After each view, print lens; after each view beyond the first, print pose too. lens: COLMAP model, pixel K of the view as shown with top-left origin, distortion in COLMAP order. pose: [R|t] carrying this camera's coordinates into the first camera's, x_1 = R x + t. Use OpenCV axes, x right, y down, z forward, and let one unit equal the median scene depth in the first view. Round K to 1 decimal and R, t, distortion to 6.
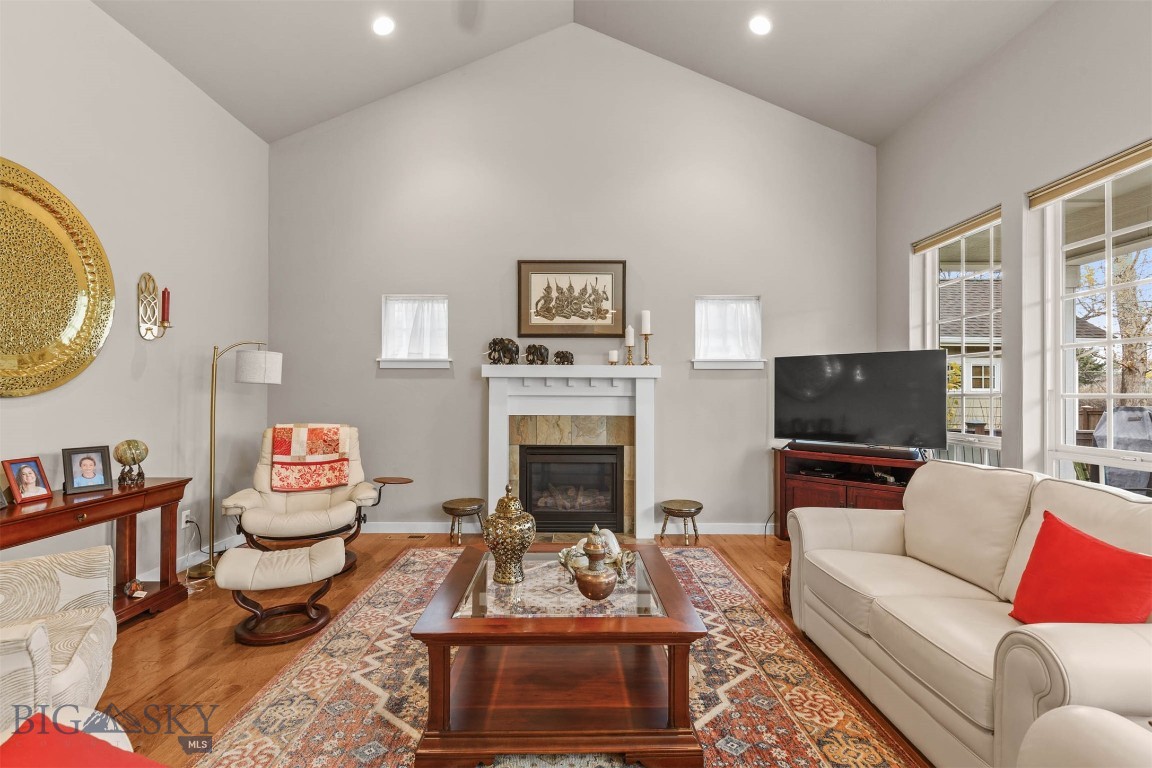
lens RADIAL K [[516.9, 0, 578.8], [0, 516.9, 390.0], [0, 0, 1]] dist [0.009019, -0.002369]
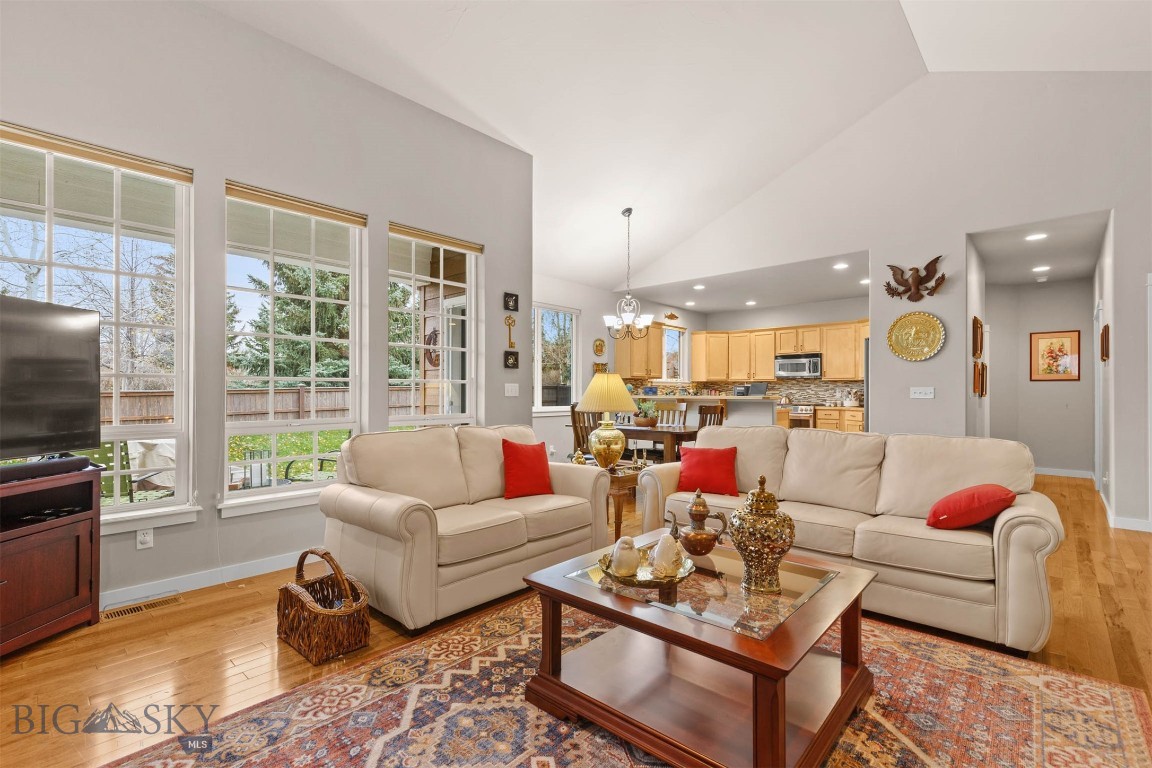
lens RADIAL K [[516.9, 0, 576.5], [0, 516.9, 388.7], [0, 0, 1]] dist [0.009019, -0.002369]
pose [[-0.731474, -0.001223, 0.681869, -0.256890], [-0.008455, 0.999938, -0.007277, 0.026053], [-0.681817, -0.011088, -0.731439, 0.954857]]
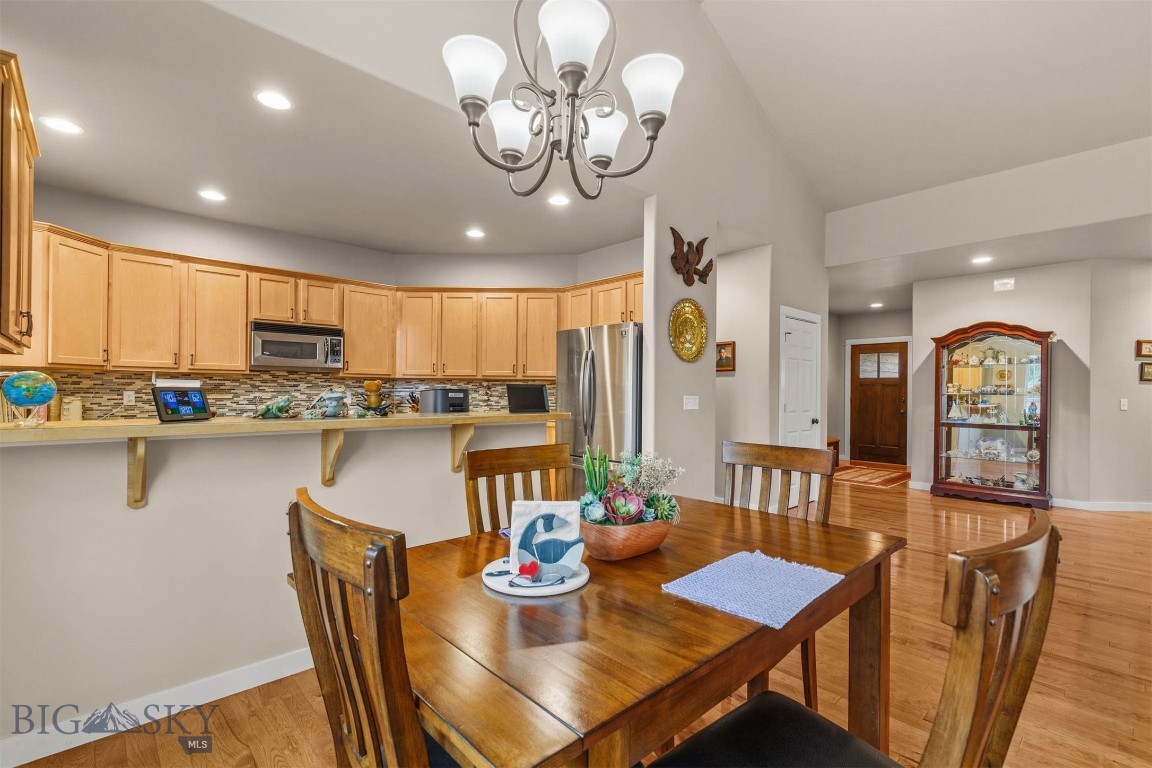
lens RADIAL K [[516.9, 0, 574.3], [0, 516.9, 389.3], [0, 0, 1]] dist [0.009019, -0.002369]
pose [[-0.732380, -0.015080, -0.680729, 0.891169], [-0.010818, 0.999886, -0.010510, 0.005224], [0.680810, -0.000333, -0.732460, -0.014579]]
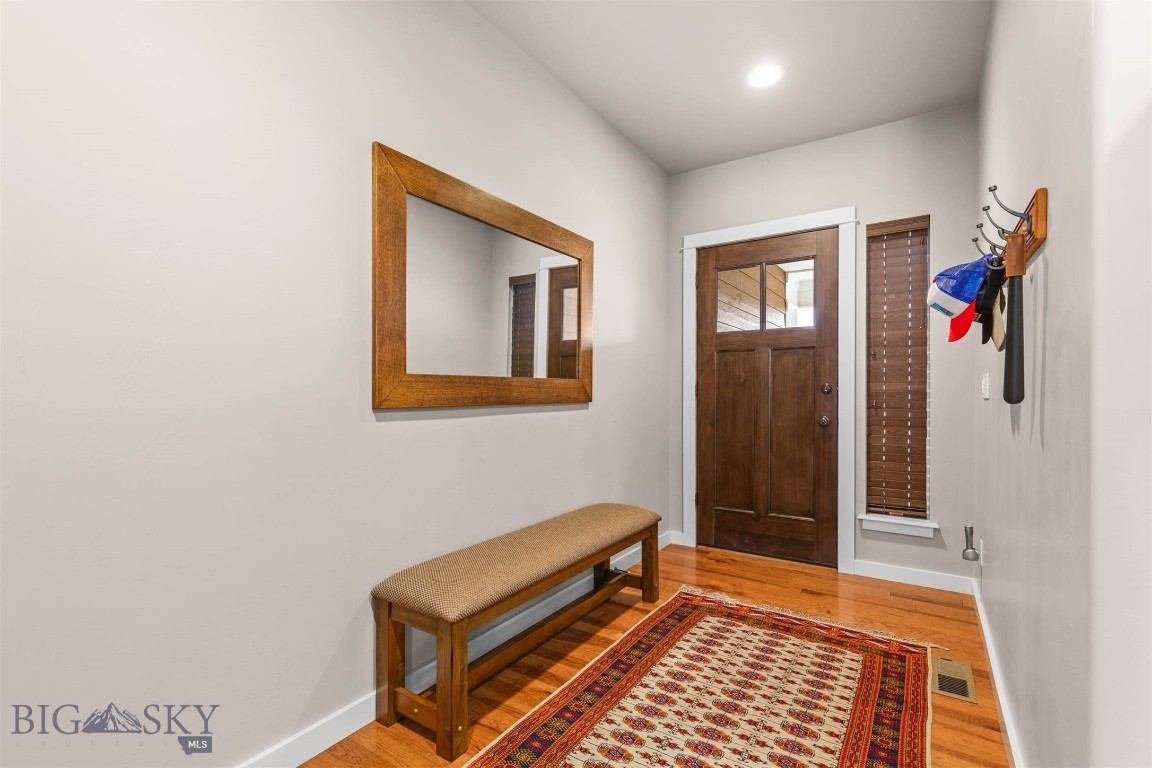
lens RADIAL K [[516.9, 0, 574.7], [0, 516.9, 390.3], [0, 0, 1]] dist [0.009019, -0.002369]
pose [[-0.552287, -0.008766, -0.833608, -0.780809], [-0.005121, 0.999962, -0.007122, 0.021878], [0.833639, 0.000335, -0.552310, -0.569937]]
